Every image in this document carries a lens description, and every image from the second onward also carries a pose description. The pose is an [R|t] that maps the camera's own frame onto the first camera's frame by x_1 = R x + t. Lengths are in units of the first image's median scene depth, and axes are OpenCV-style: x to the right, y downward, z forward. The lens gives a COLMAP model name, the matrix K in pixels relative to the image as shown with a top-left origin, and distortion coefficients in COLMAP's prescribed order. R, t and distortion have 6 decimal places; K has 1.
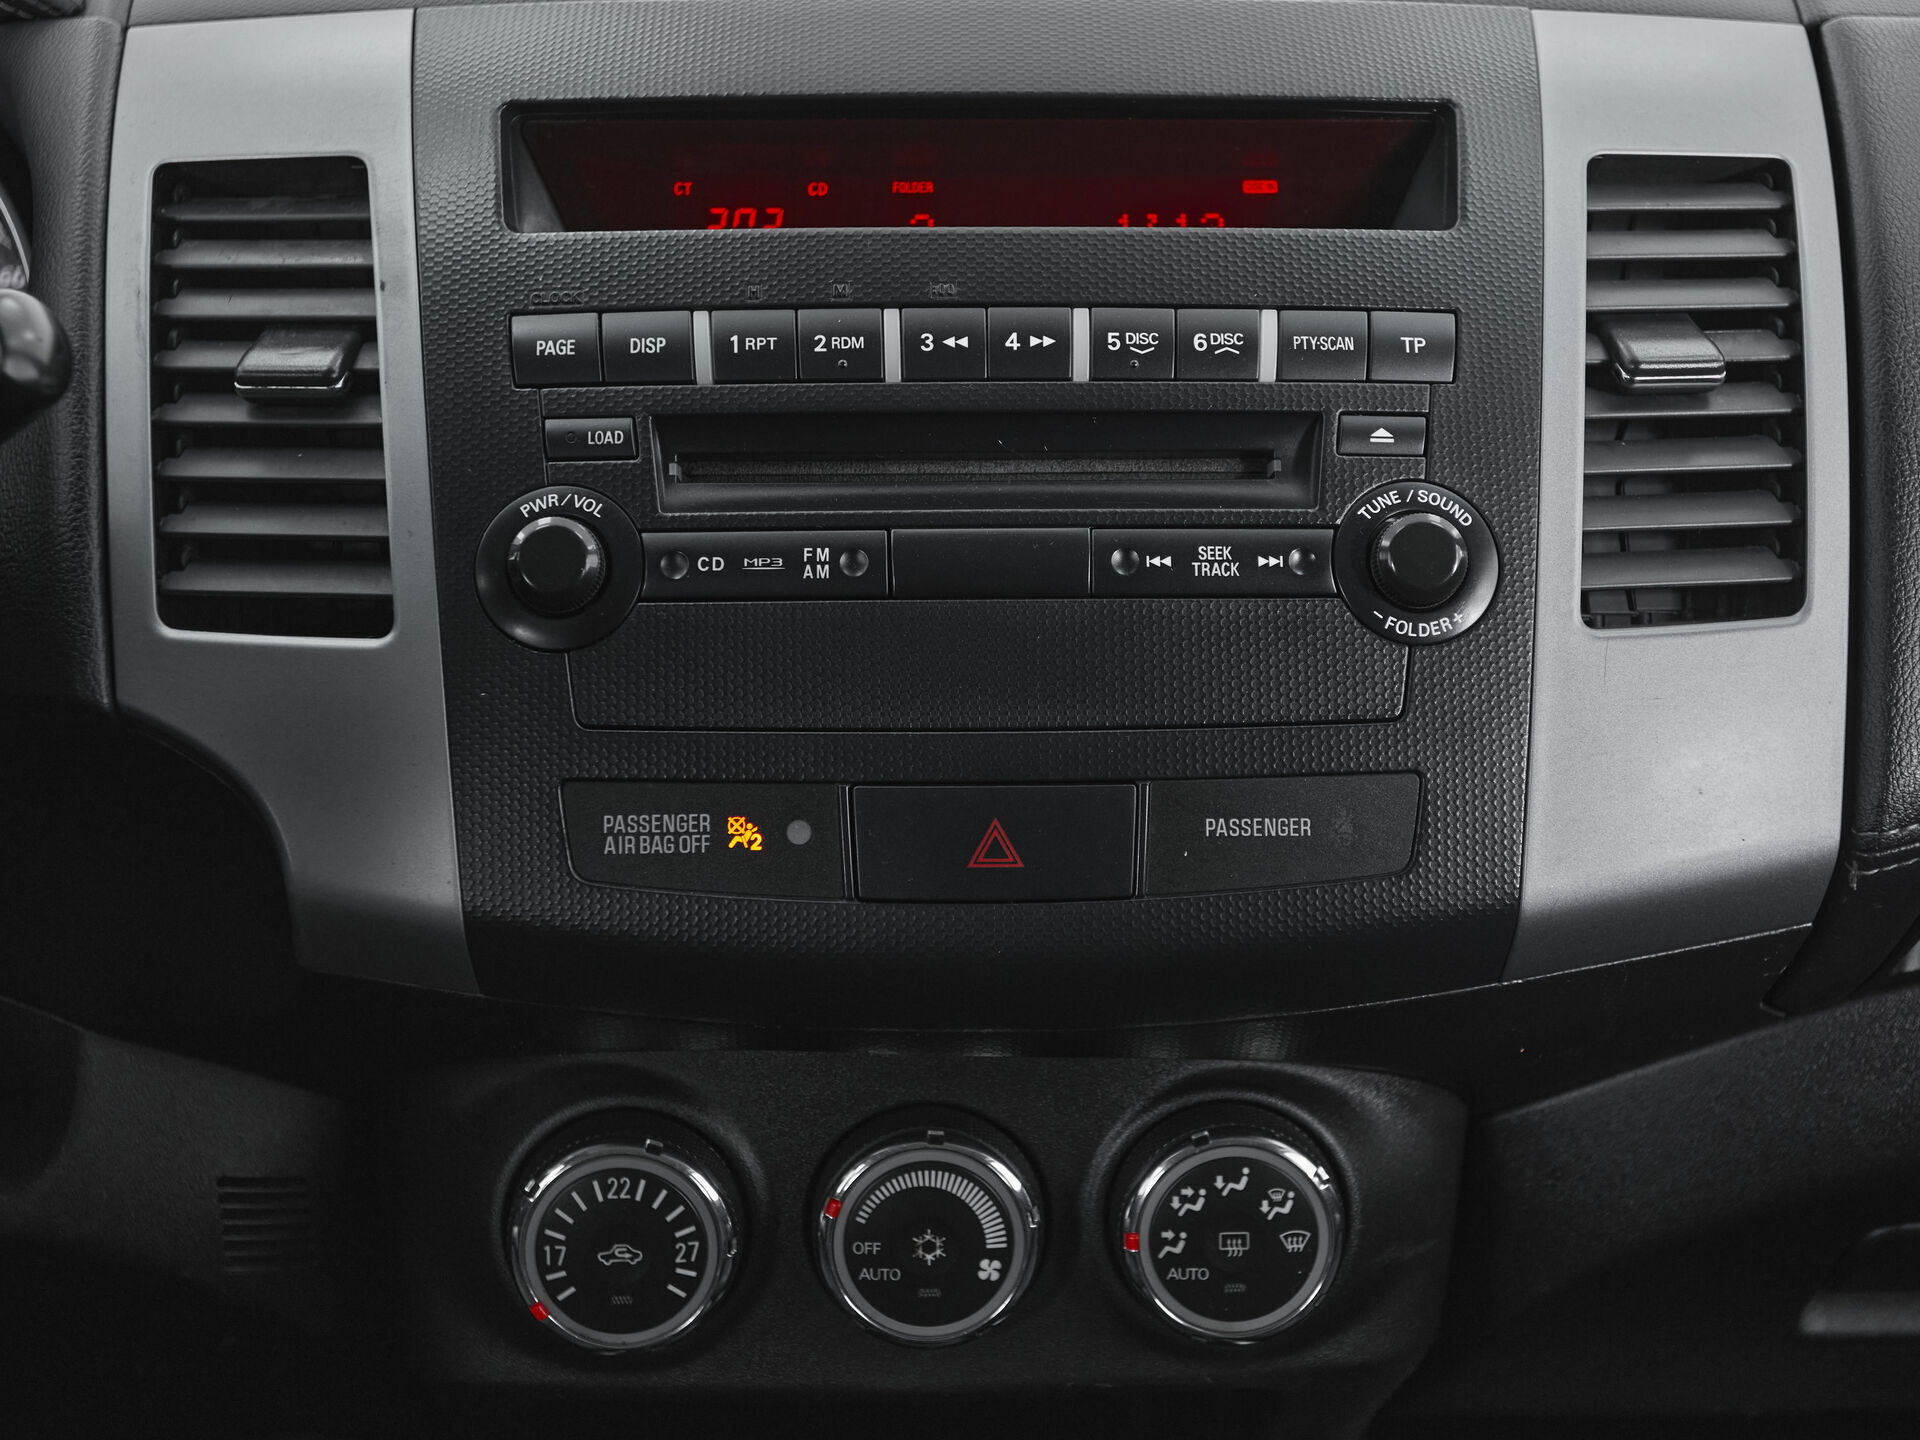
lens RADIAL K [[2608.8, 0, 985.7], [0, 2608.8, 689.8], [0, 0, 1]] dist [0.034366, 0.000000]
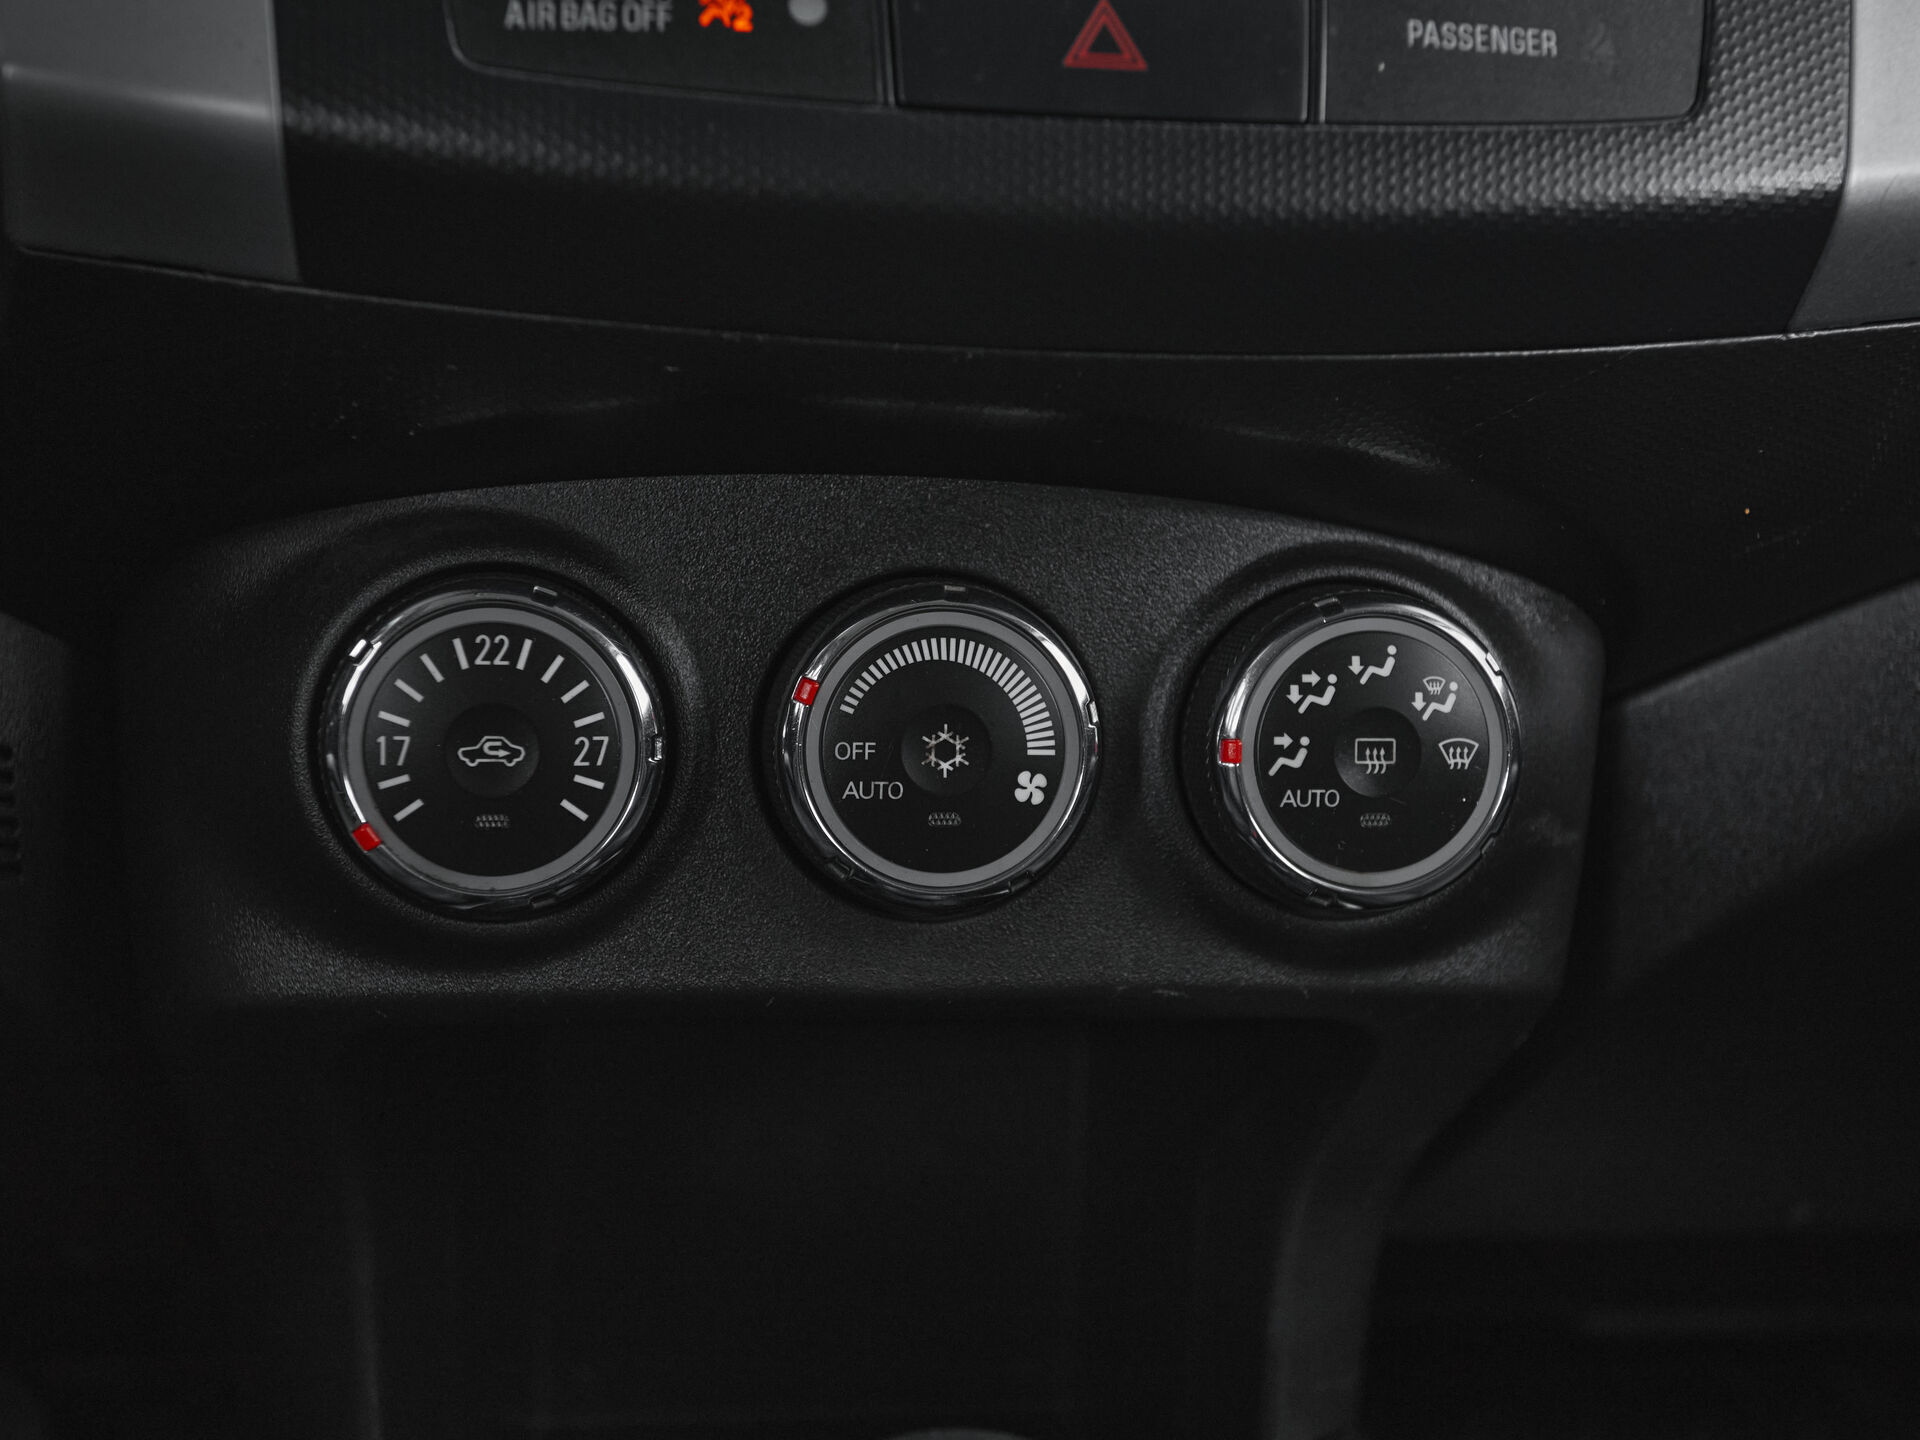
lens RADIAL K [[2313.5, 0, 899.8], [0, 2313.5, 706.6], [0, 0, 1]] dist [0.027947, 0.000000]
pose [[0.994991, 0.015444, 0.098769, -0.094479], [-0.006801, 0.996163, -0.087255, 0.256290], [-0.099737, 0.086146, 0.991278, 0.398076]]
